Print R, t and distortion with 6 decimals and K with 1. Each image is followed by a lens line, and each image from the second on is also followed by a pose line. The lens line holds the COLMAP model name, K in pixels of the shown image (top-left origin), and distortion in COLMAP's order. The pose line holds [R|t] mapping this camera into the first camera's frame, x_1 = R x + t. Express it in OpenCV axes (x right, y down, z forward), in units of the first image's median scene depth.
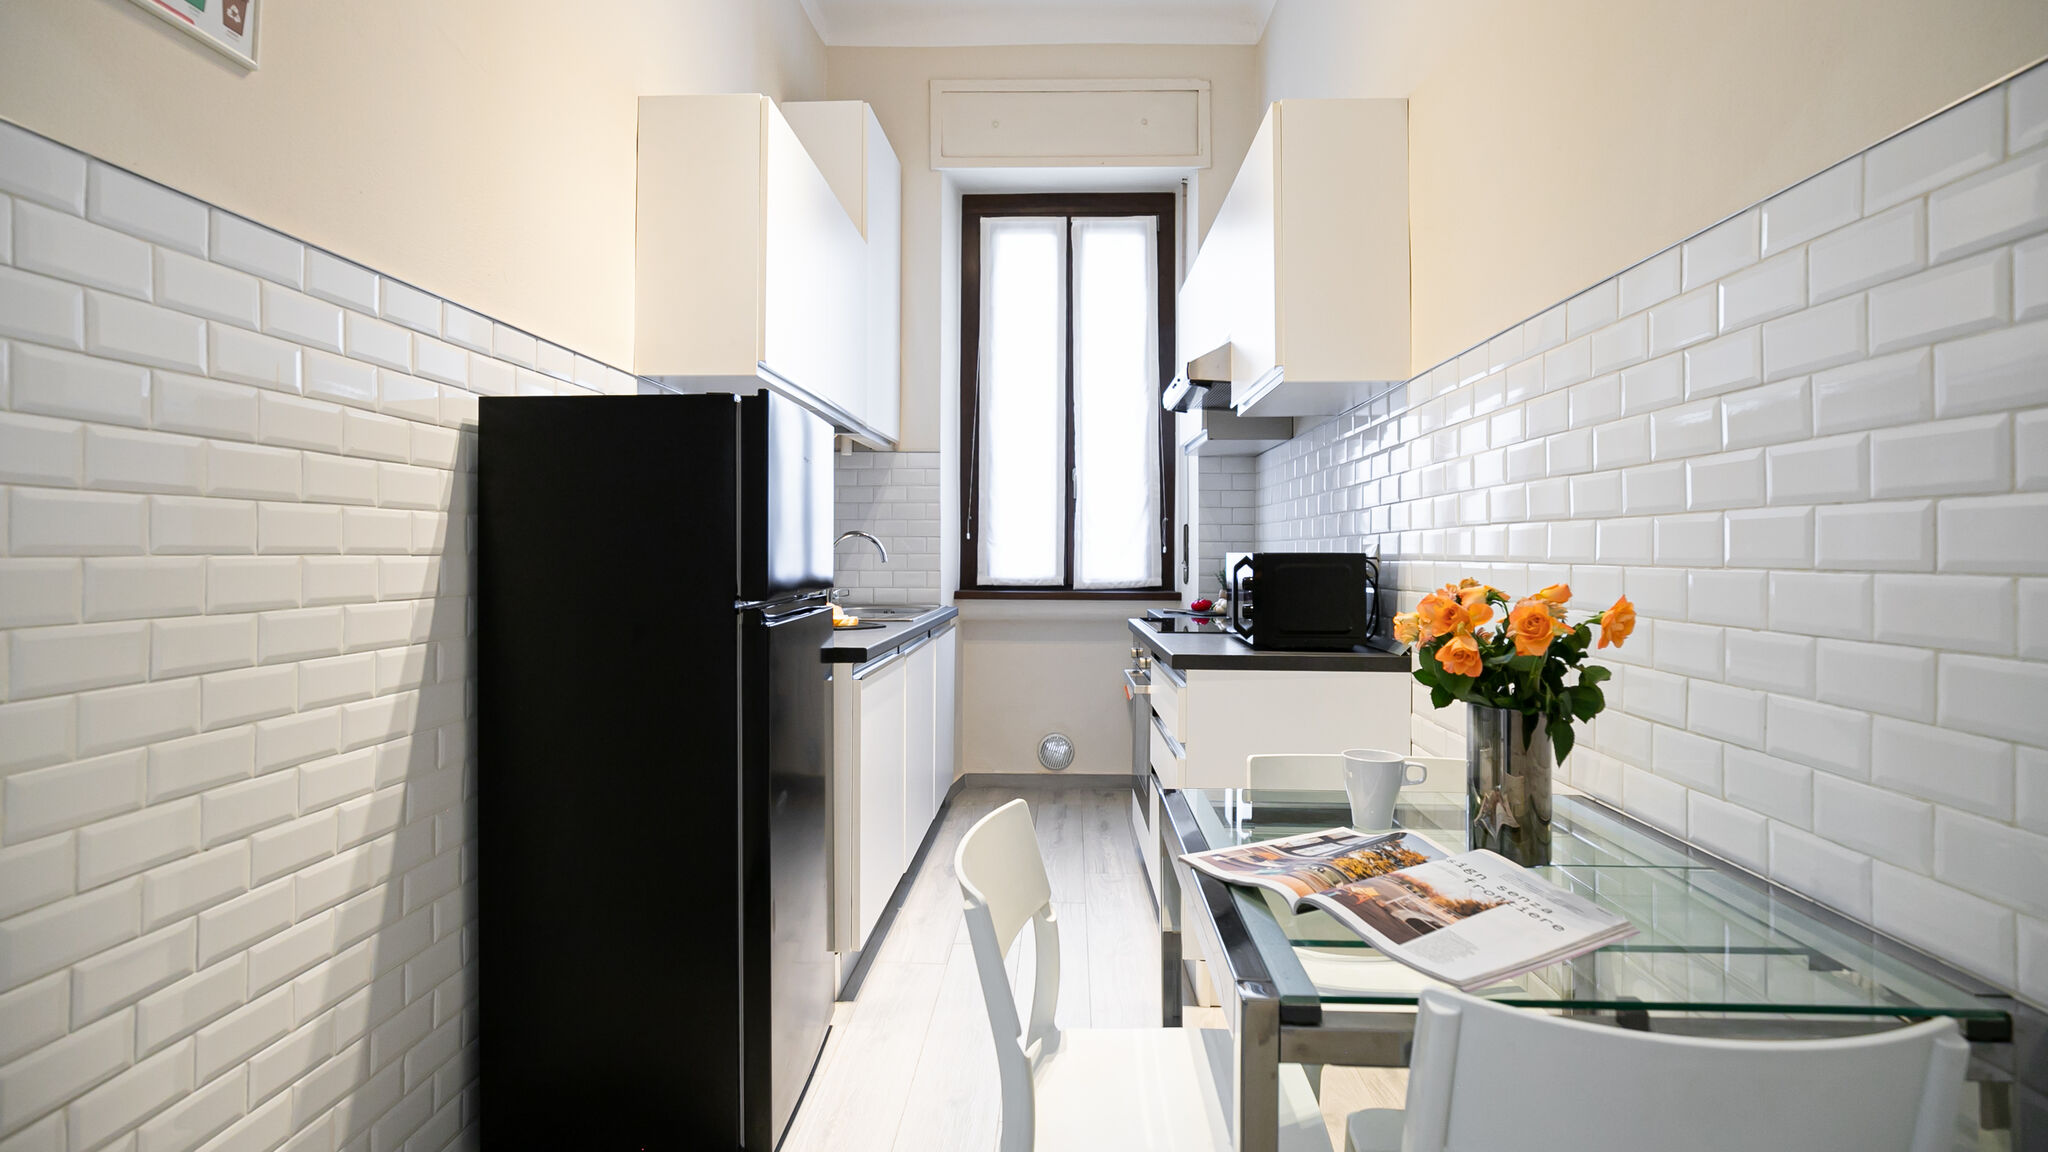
lens RADIAL K [[969.8, 0, 999.9], [0, 969.8, 527.2], [0, 0, 1]] dist [-0.002521, 0.000848]
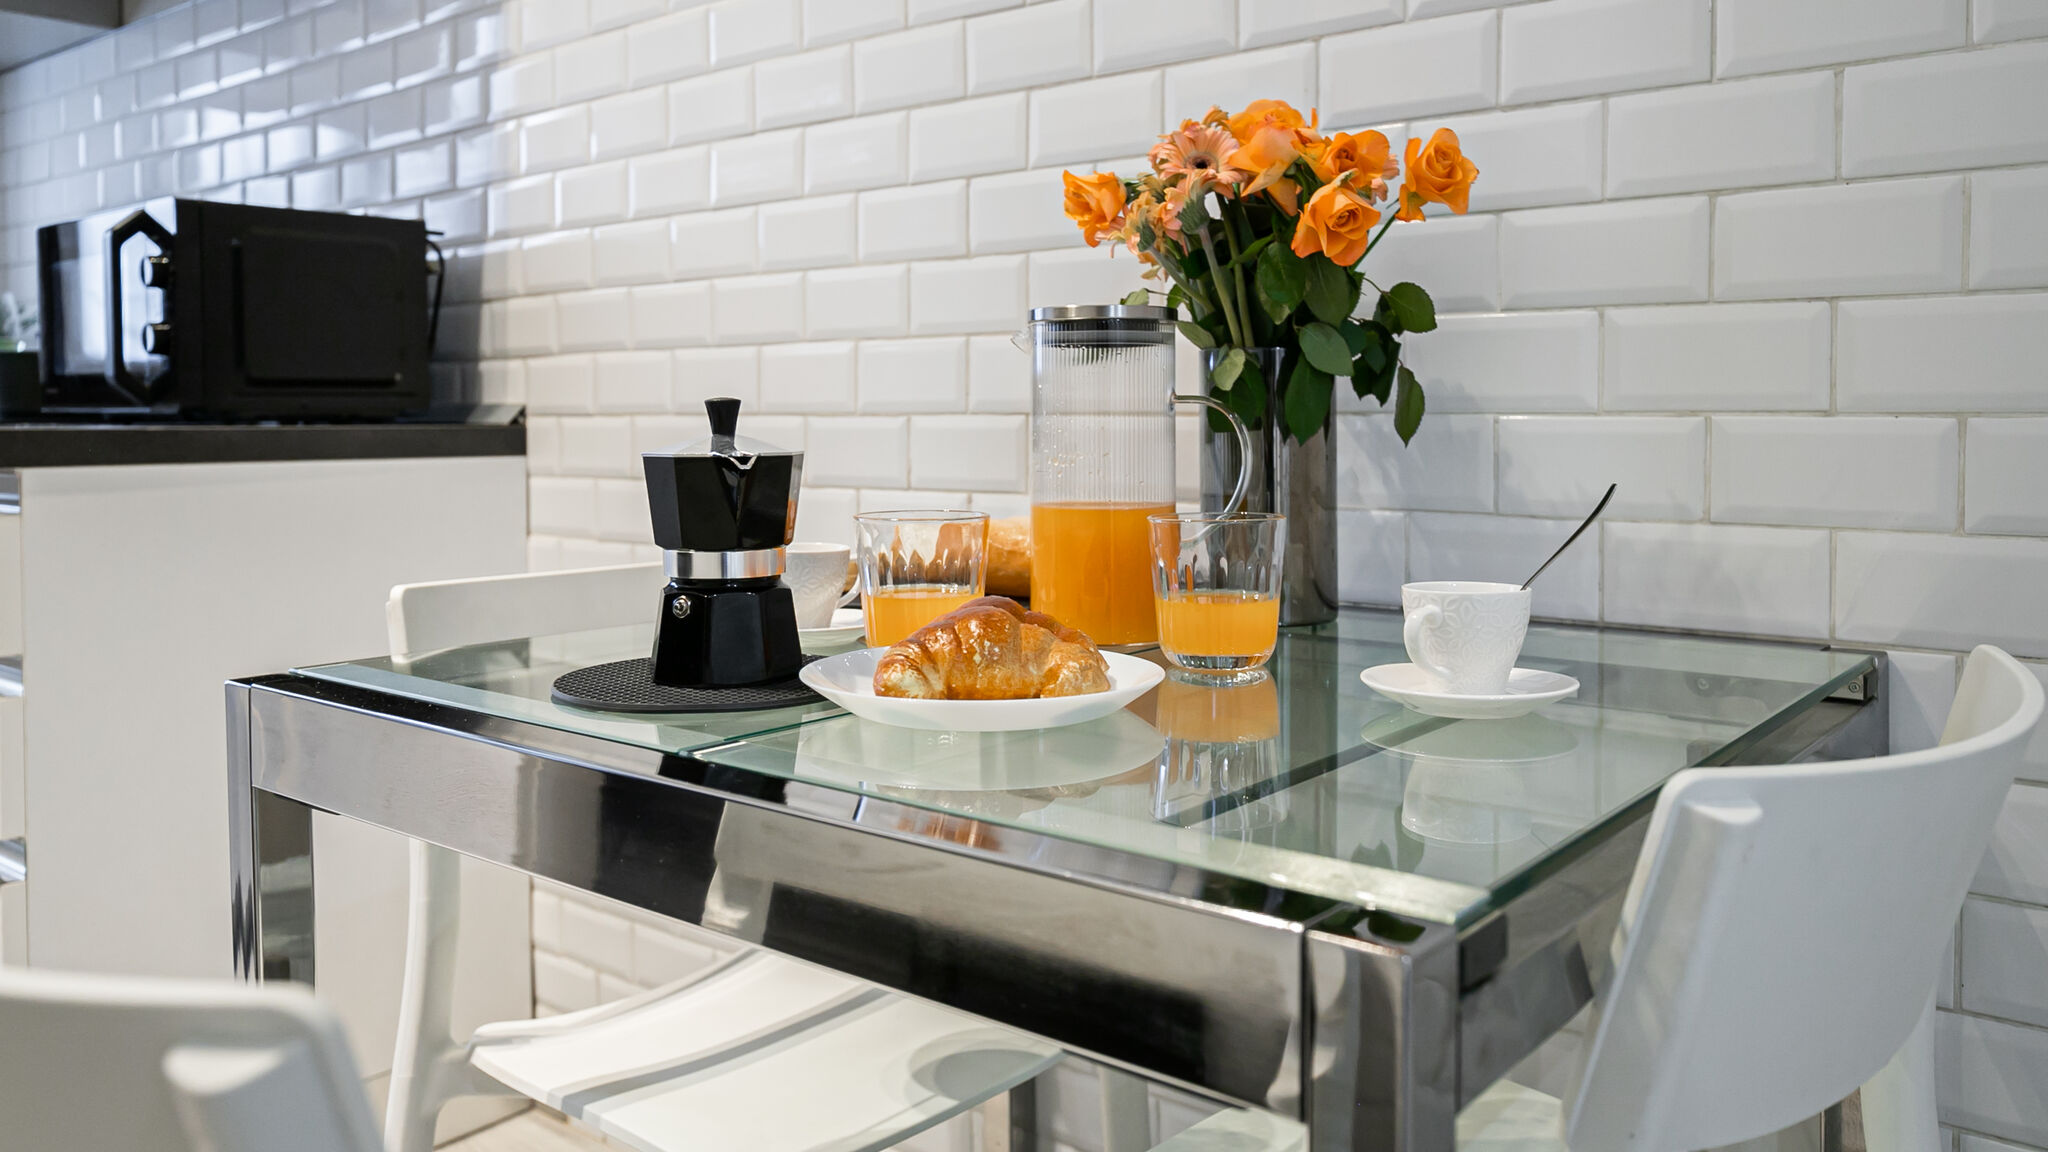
lens RADIAL K [[1551.5, 0, 1116.7], [0, 1551.5, 445.1], [0, 0, 1]] dist [0.001884, -0.007436]
pose [[0.558973, -0.030298, 0.828632, -0.043254], [-0.011521, 0.998952, 0.044297, 0.058742], [-0.829106, -0.034308, 0.558038, 0.163232]]
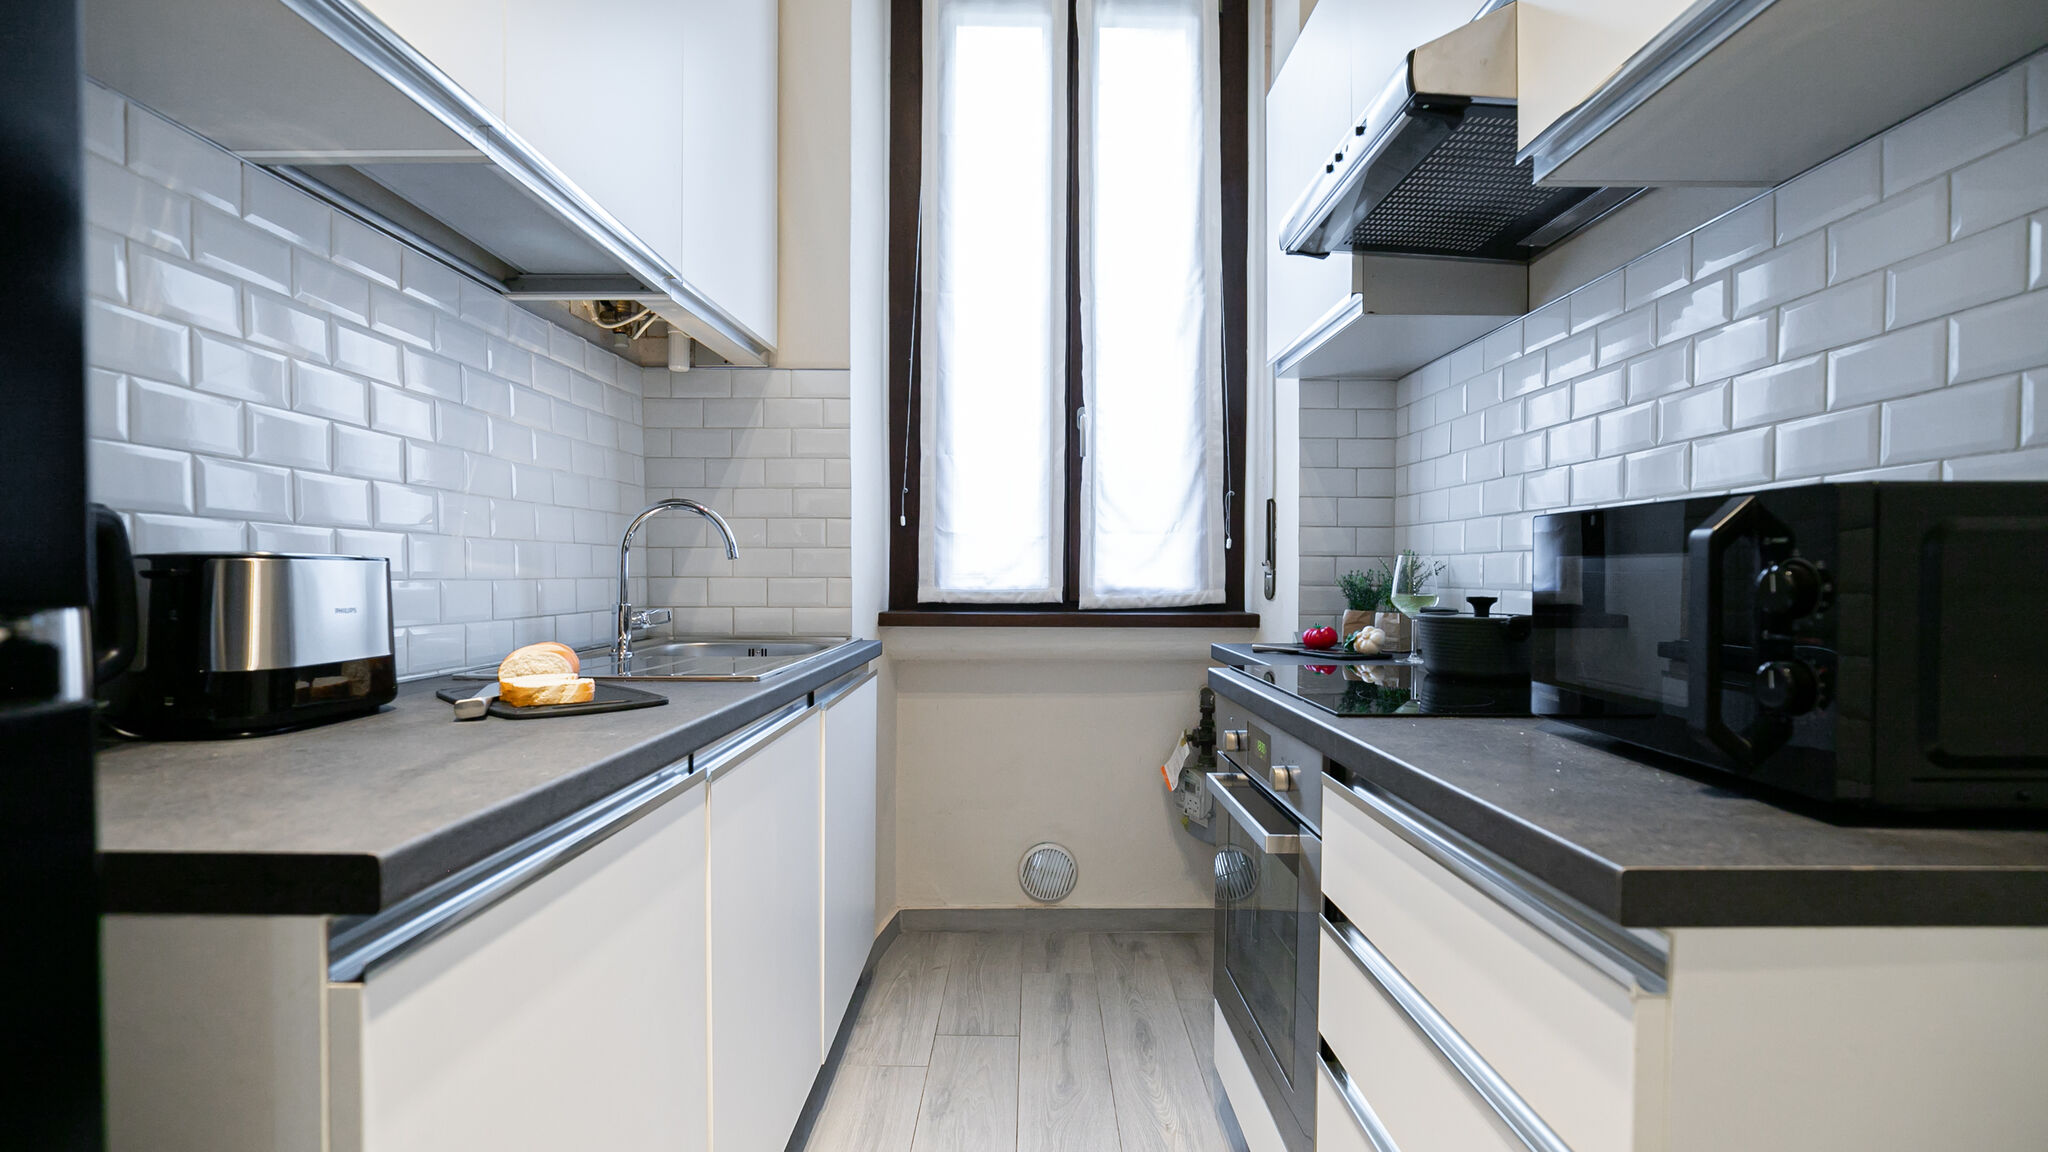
lens RADIAL K [[969.8, 0, 985.4], [0, 969.8, 587.0], [0, 0, 1]] dist [-0.002521, 0.000848]
pose [[0.999723, -0.001344, 0.023496, 0.004126], [0.000372, 0.999146, 0.041313, 0.026877], [-0.023532, -0.041292, 0.998870, 0.424961]]
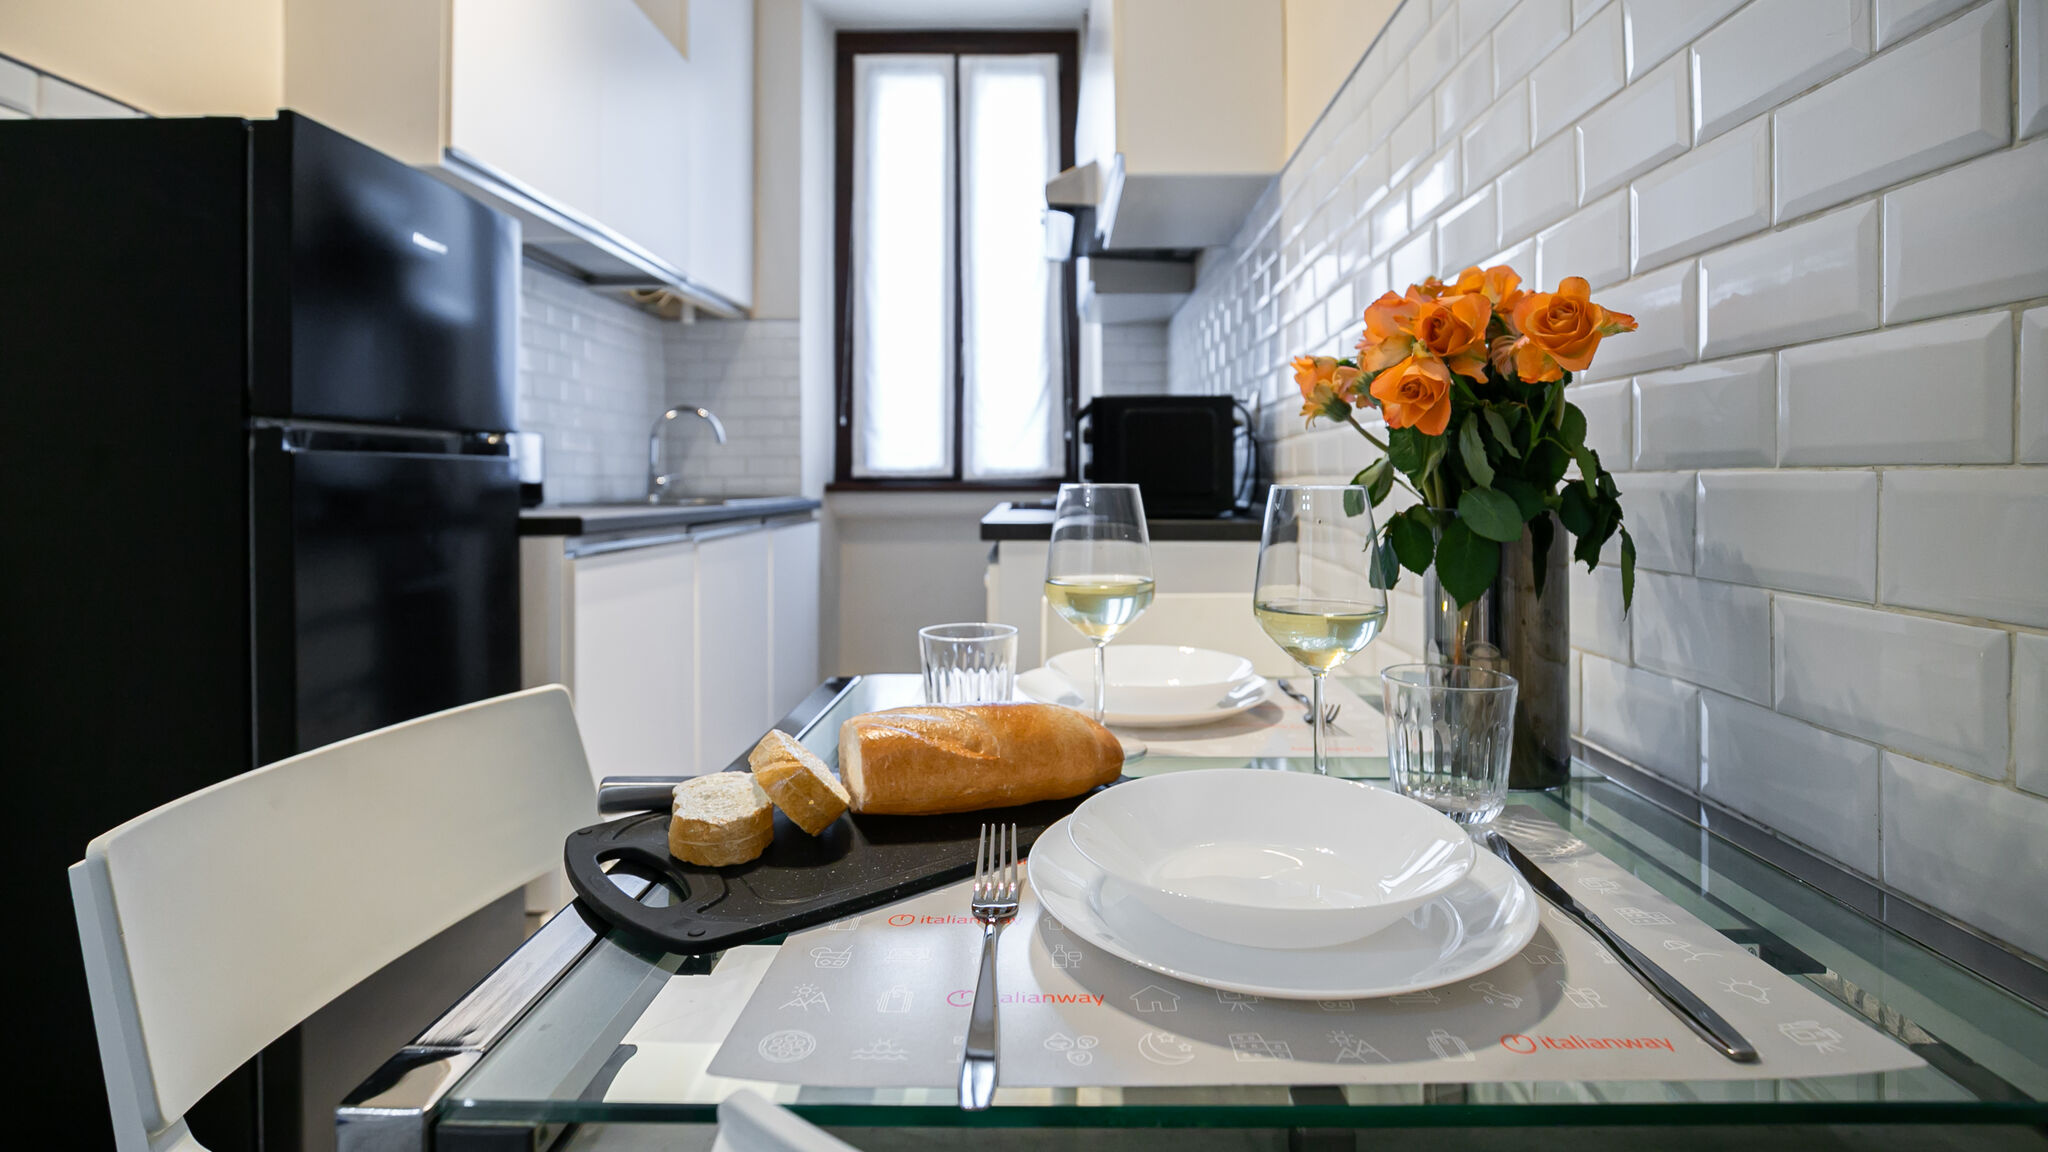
lens RADIAL K [[969.8, 0, 1038.4], [0, 969.8, 470.1], [0, 0, 1]] dist [-0.002521, 0.000848]
pose [[0.998659, -0.008149, 0.051119, 0.103546], [0.007394, 0.999861, 0.014945, 0.044082], [-0.051234, -0.014547, 0.998581, 0.123547]]
